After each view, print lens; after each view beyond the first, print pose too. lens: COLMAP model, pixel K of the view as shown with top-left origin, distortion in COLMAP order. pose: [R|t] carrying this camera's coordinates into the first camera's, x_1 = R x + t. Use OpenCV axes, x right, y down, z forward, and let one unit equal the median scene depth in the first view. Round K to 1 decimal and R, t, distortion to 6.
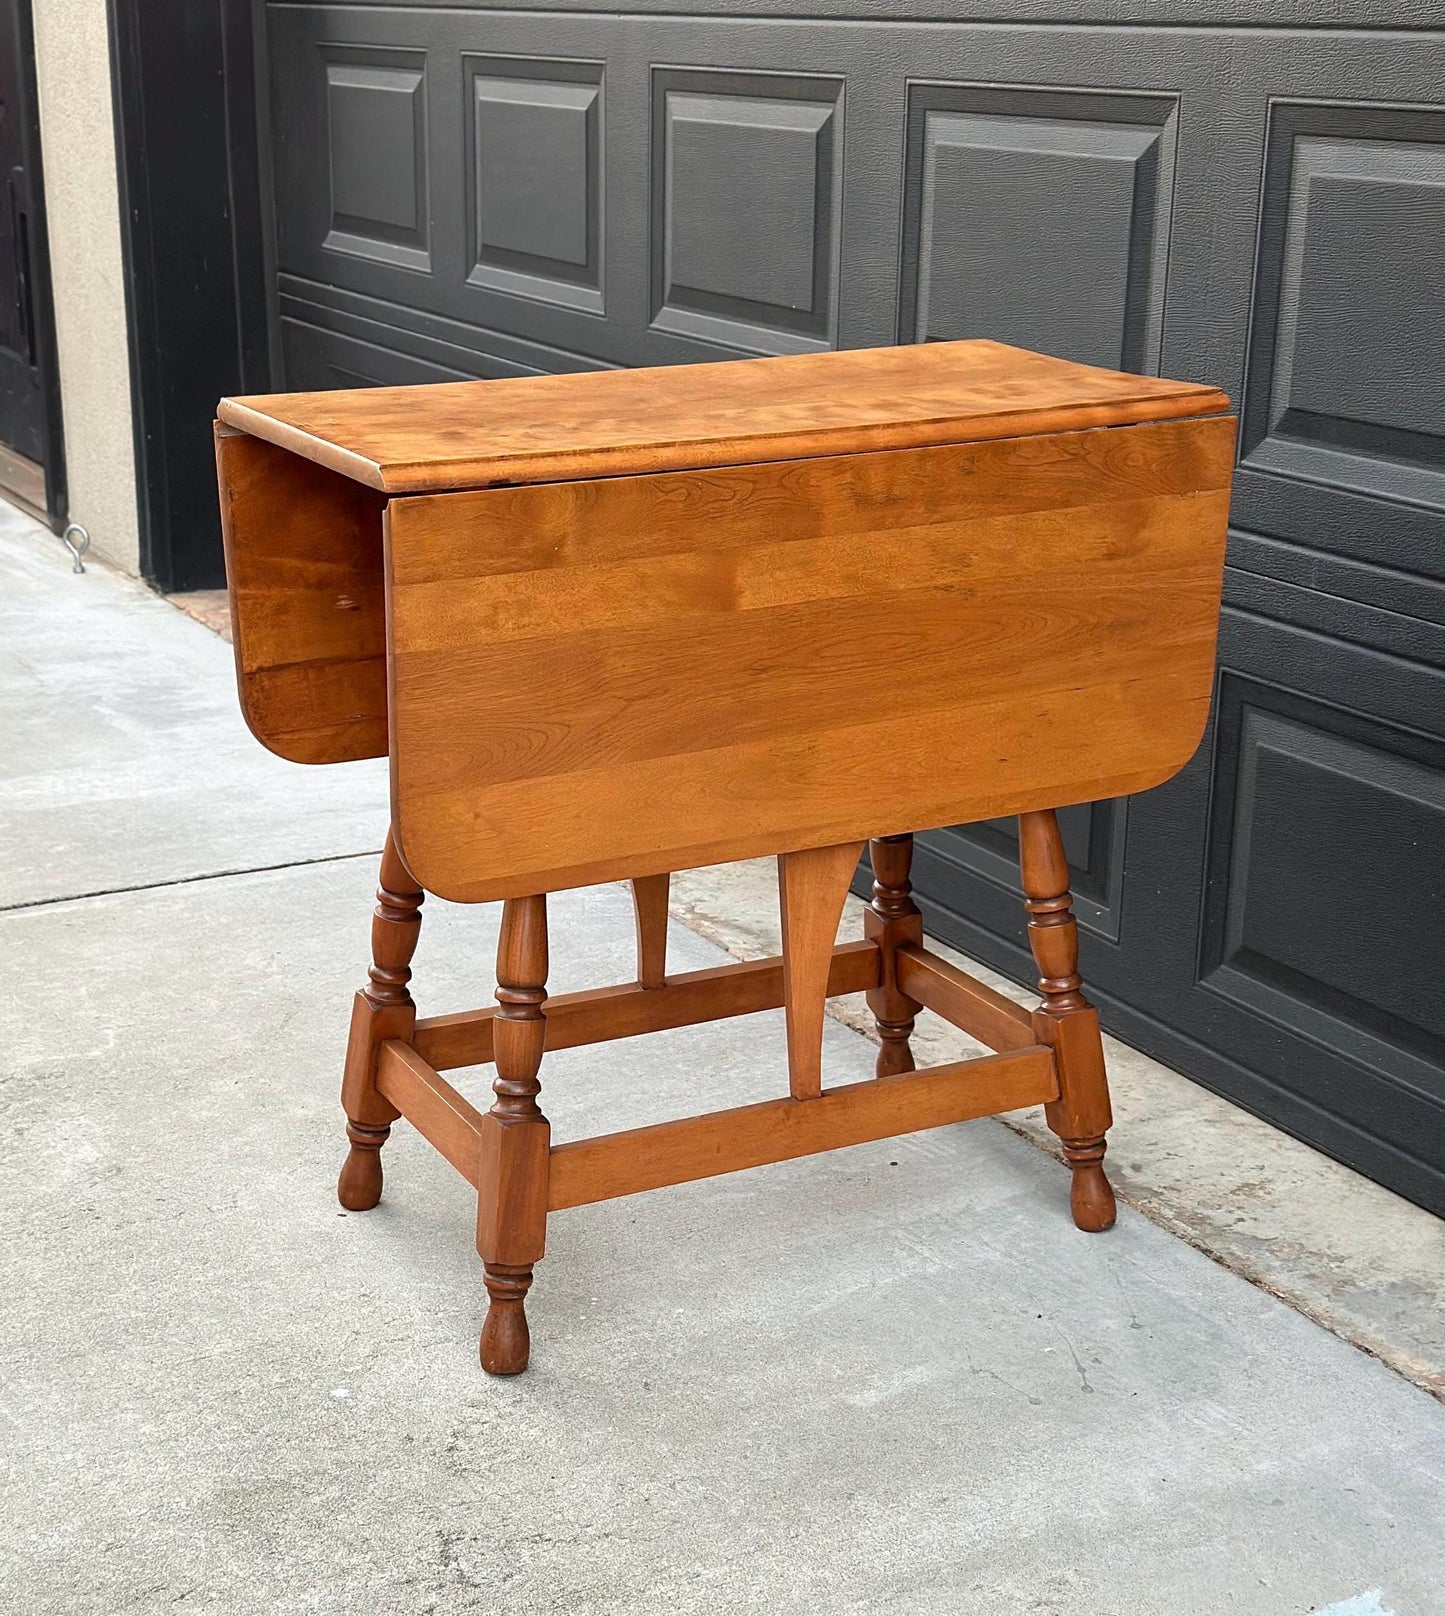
lens RADIAL K [[2709.5, 0, 713.1], [0, 2709.5, 879.9], [0, 0, 1]] dist [0.150565, 0.000000]
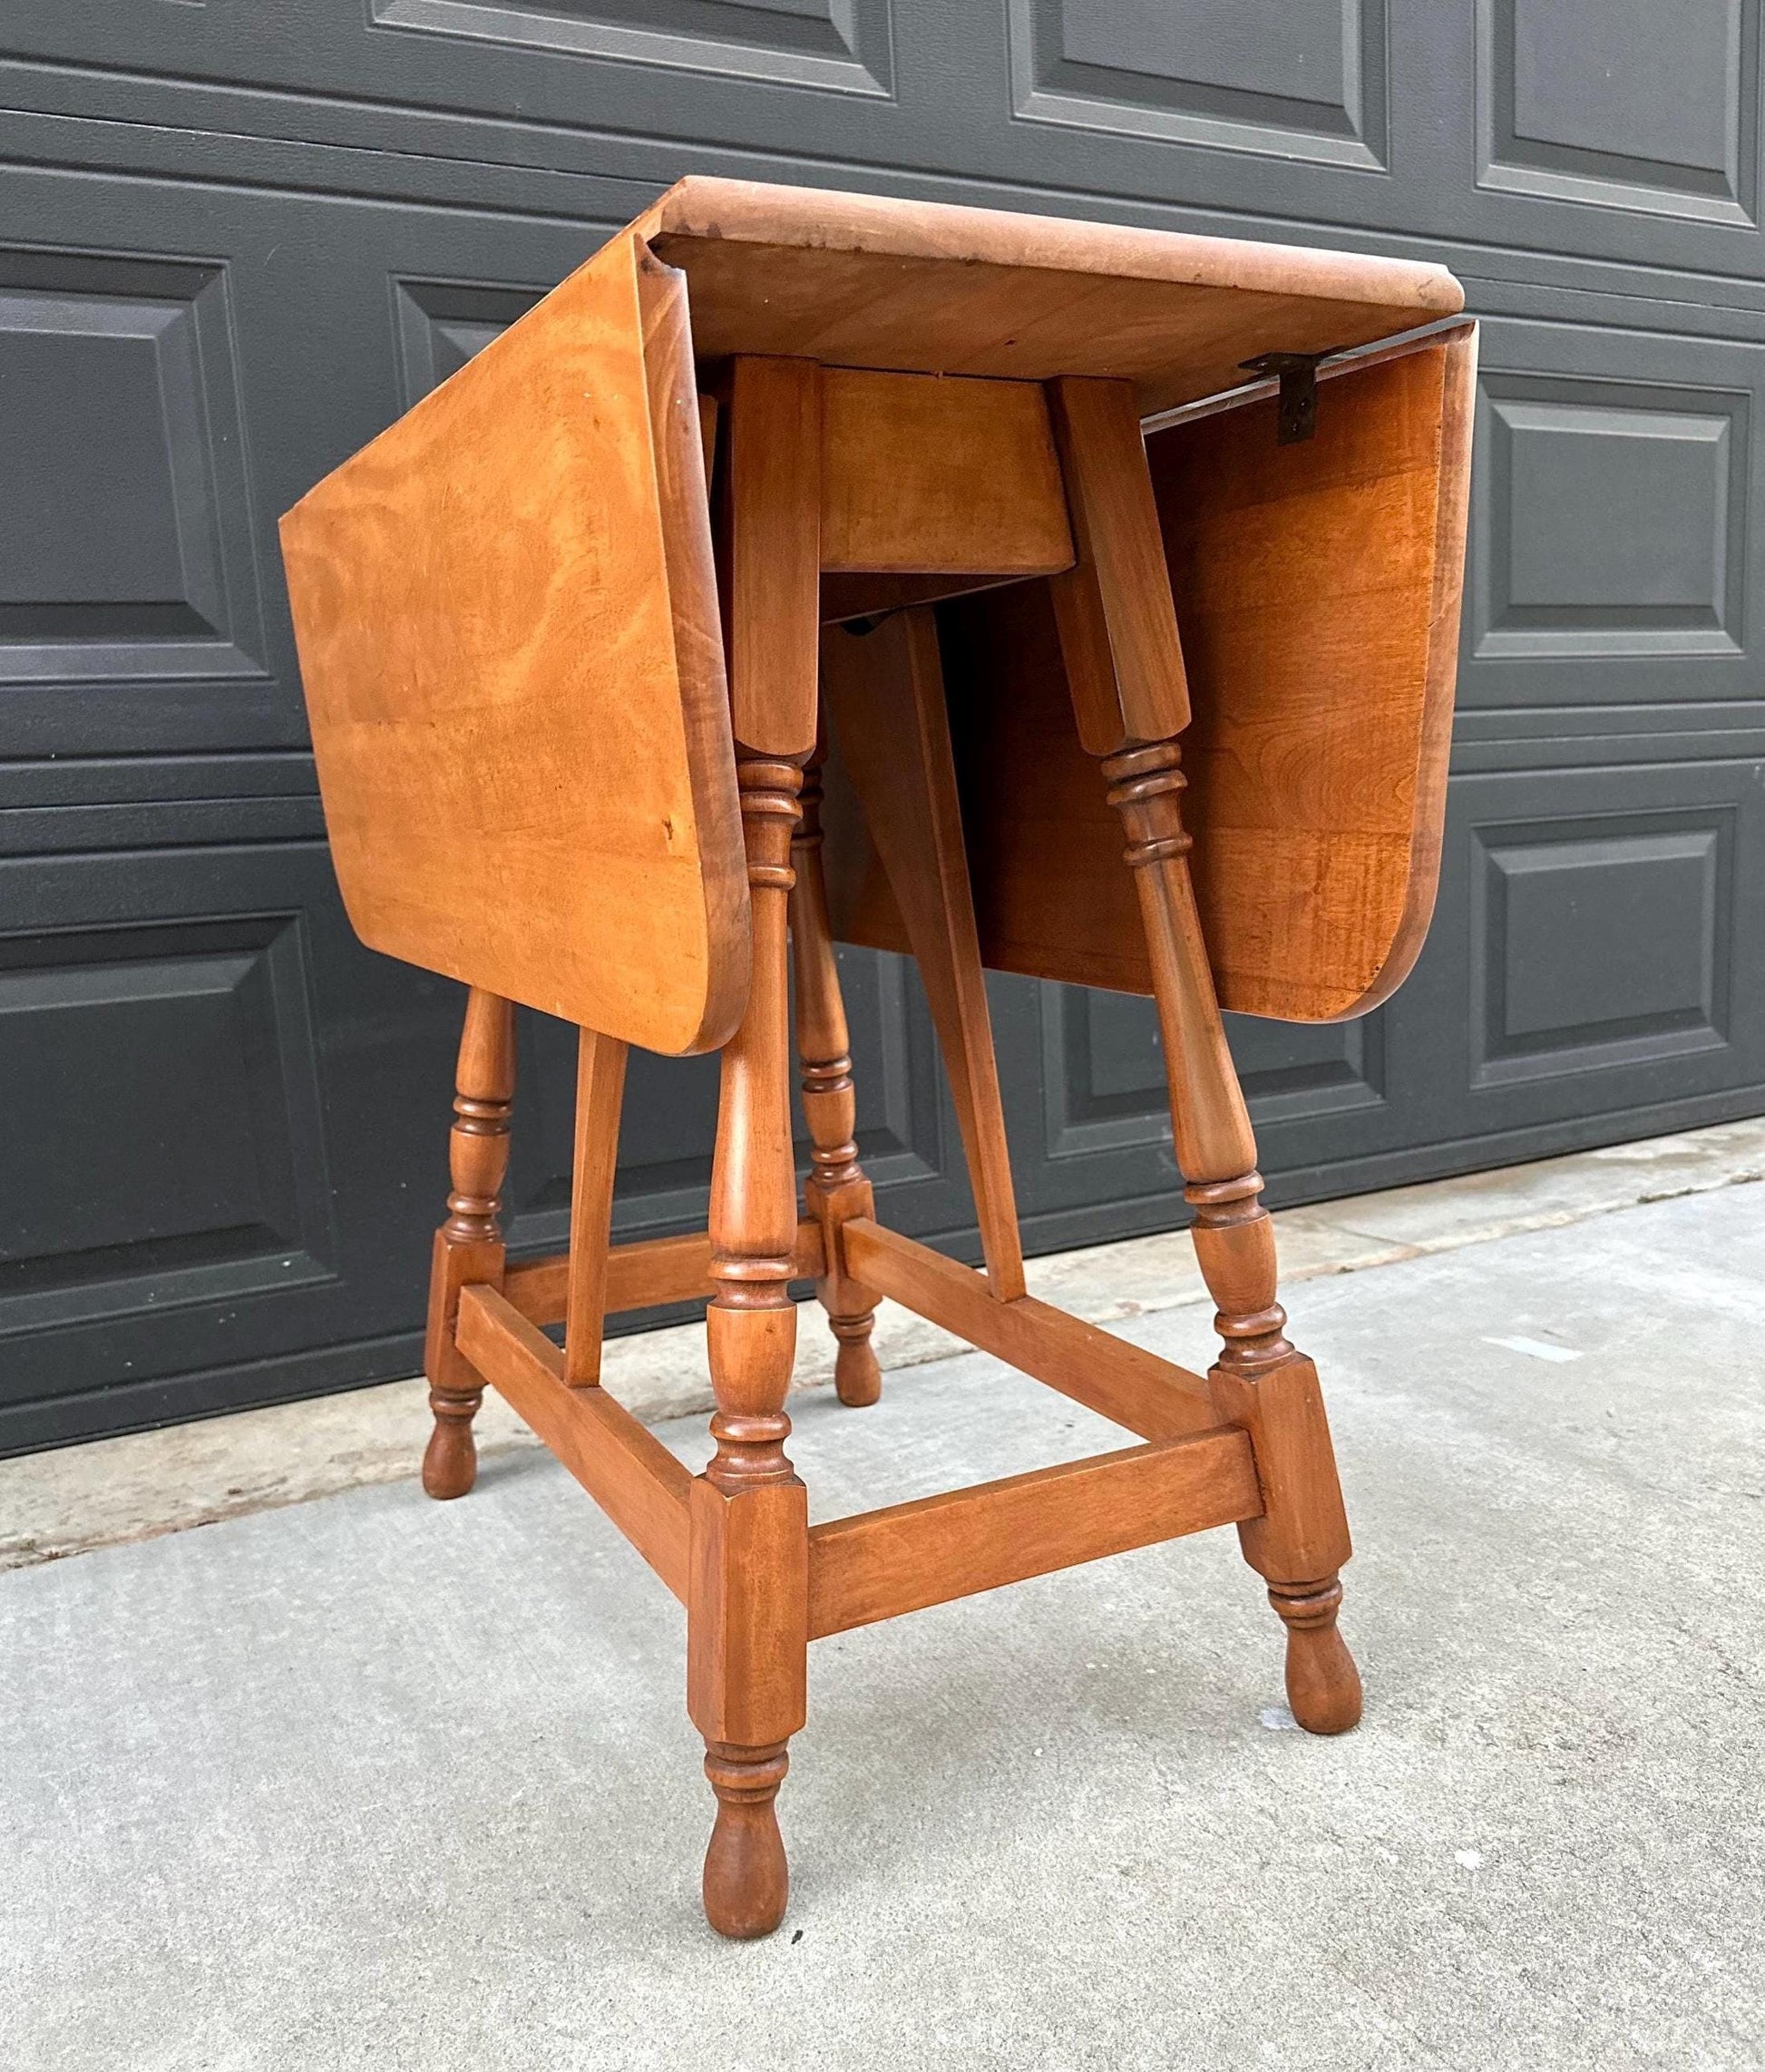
lens RADIAL K [[1741.9, 0, 860.1], [0, 1741.9, 1095.8], [0, 0, 1]] dist [0.002460, 0.002535]
pose [[0.011339, -0.188352, 0.982036, -0.426893], [0.354271, 0.919151, 0.172200, -0.074394], [-0.935074, 0.345954, 0.077150, 0.903511]]
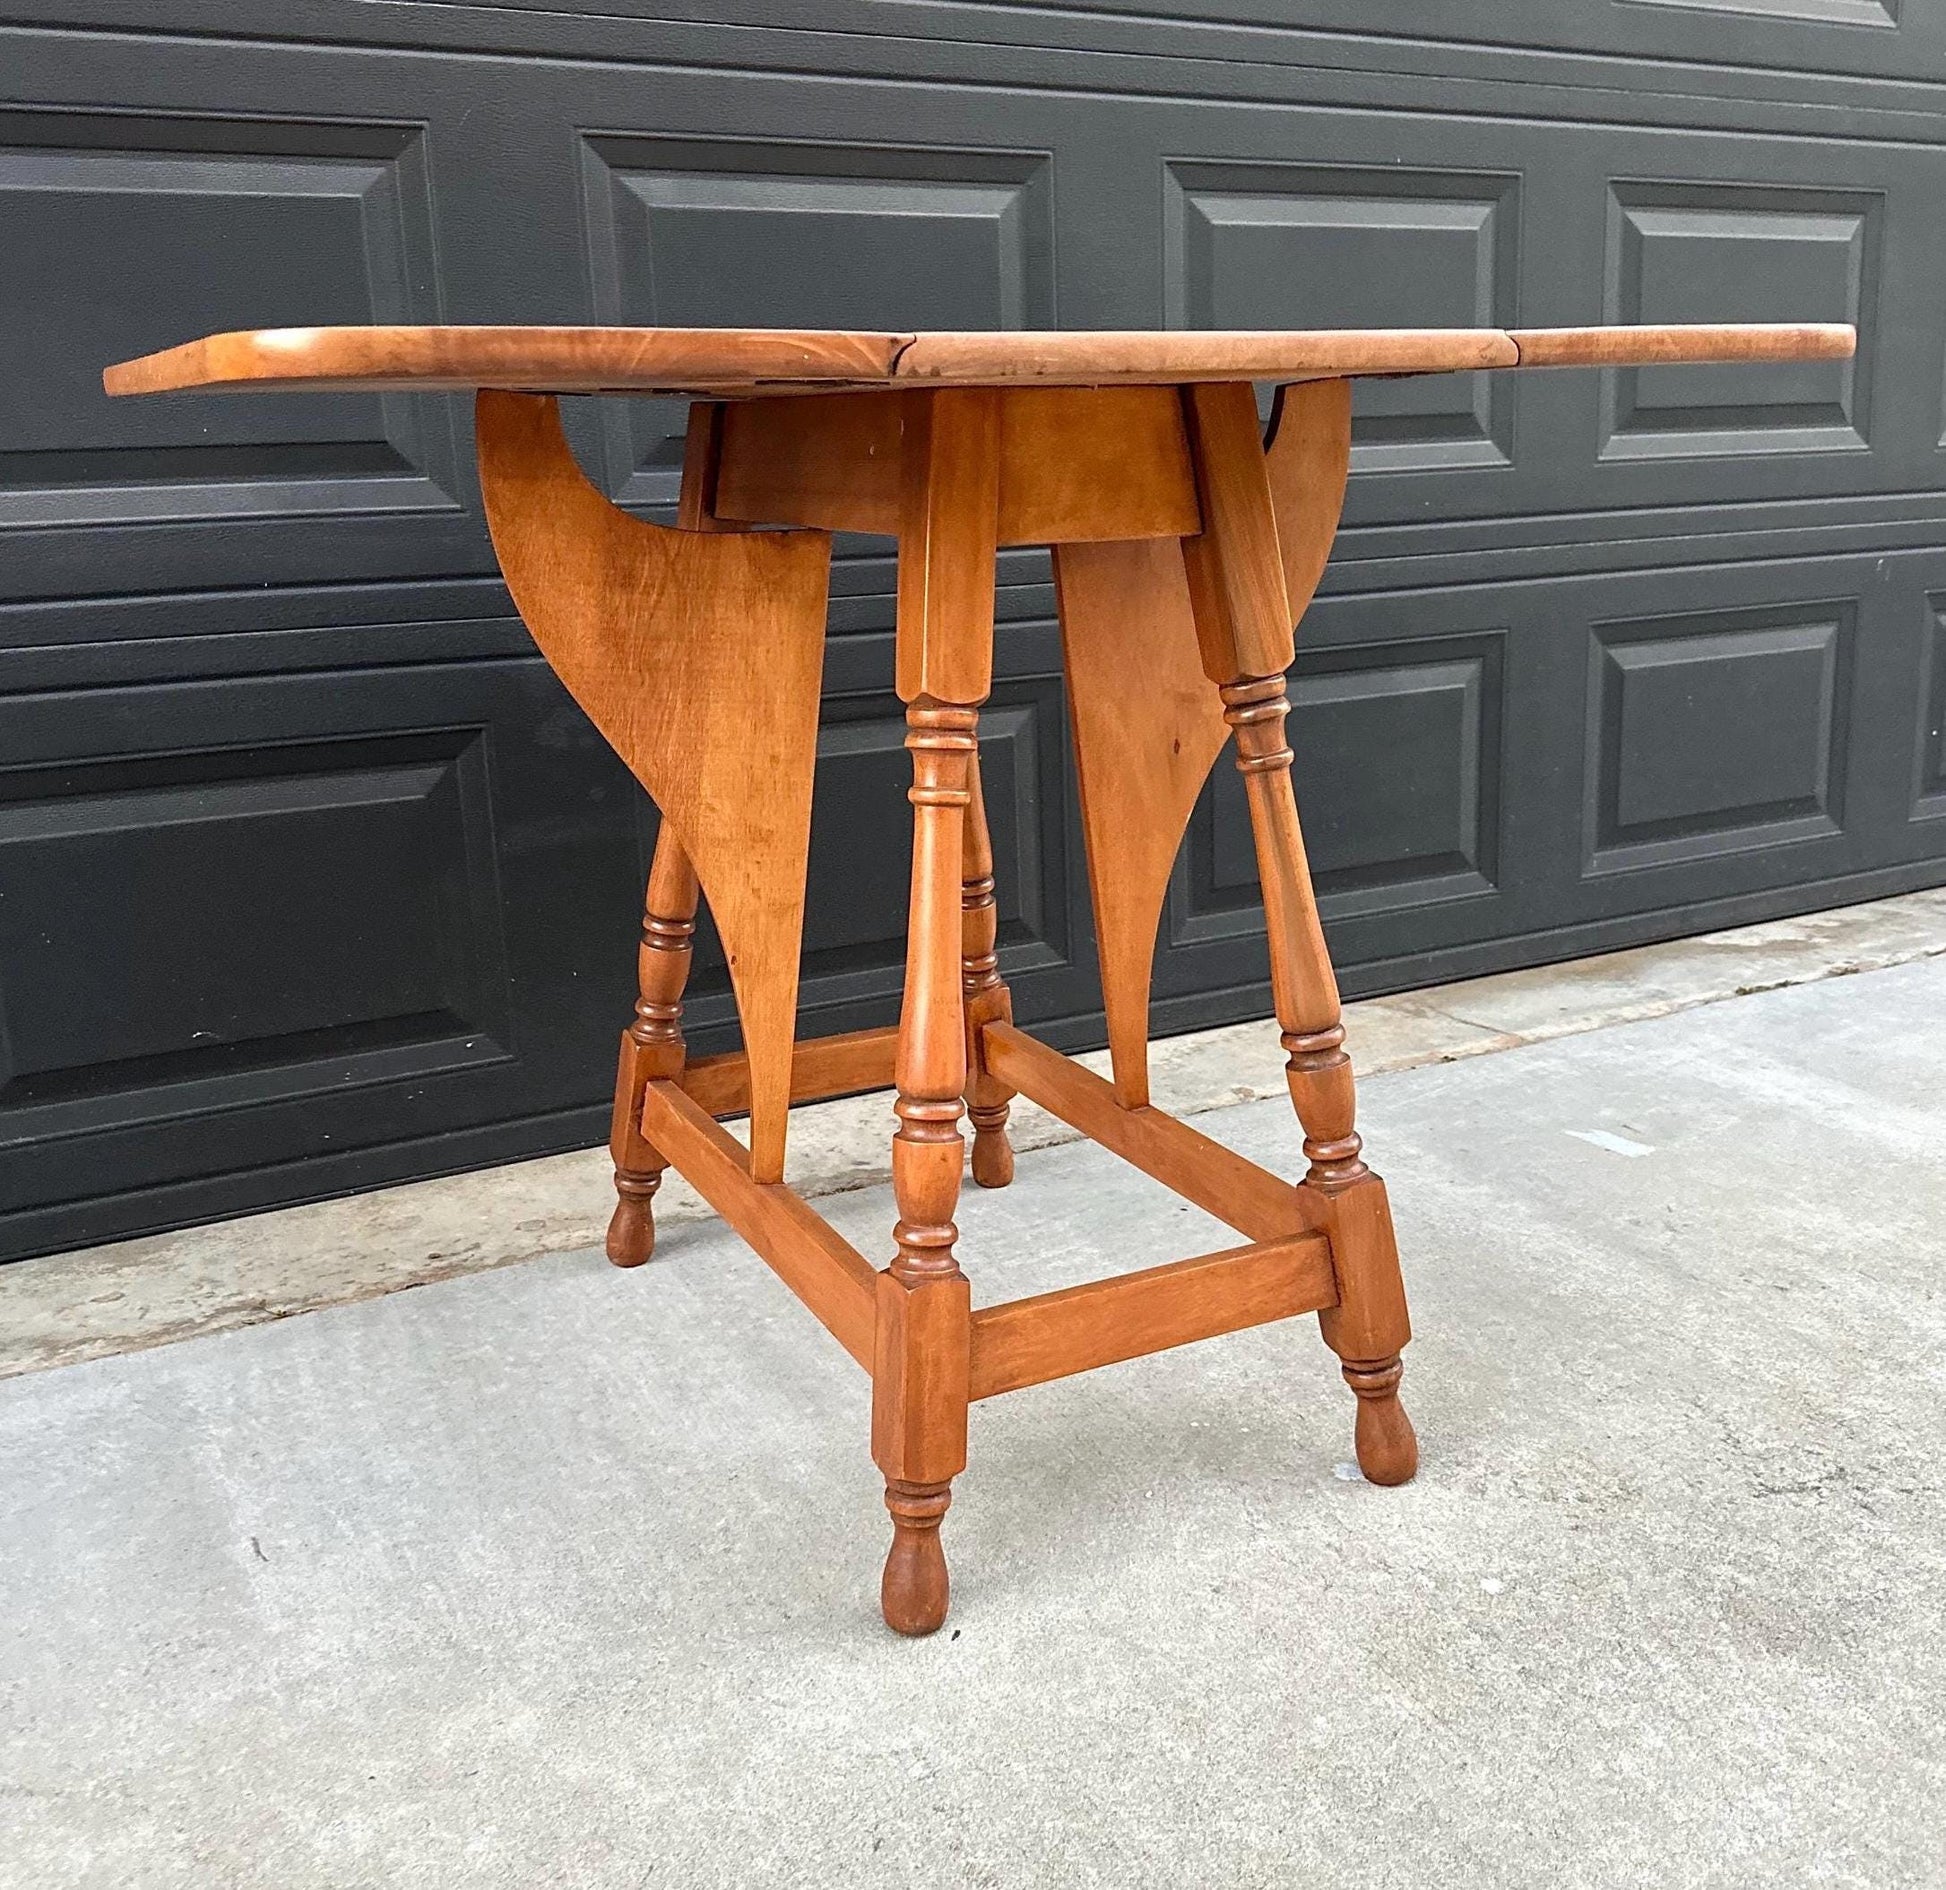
lens RADIAL K [[1926.5, 0, 985.7], [0, 1926.5, 880.2], [0, 0, 1]] dist [0.039148, 0.000000]
pose [[0.006108, -0.234970, 0.971983, -0.541188], [0.334617, 0.916448, 0.219442, -0.140366], [-0.942334, 0.323902, 0.084223, 0.890799]]
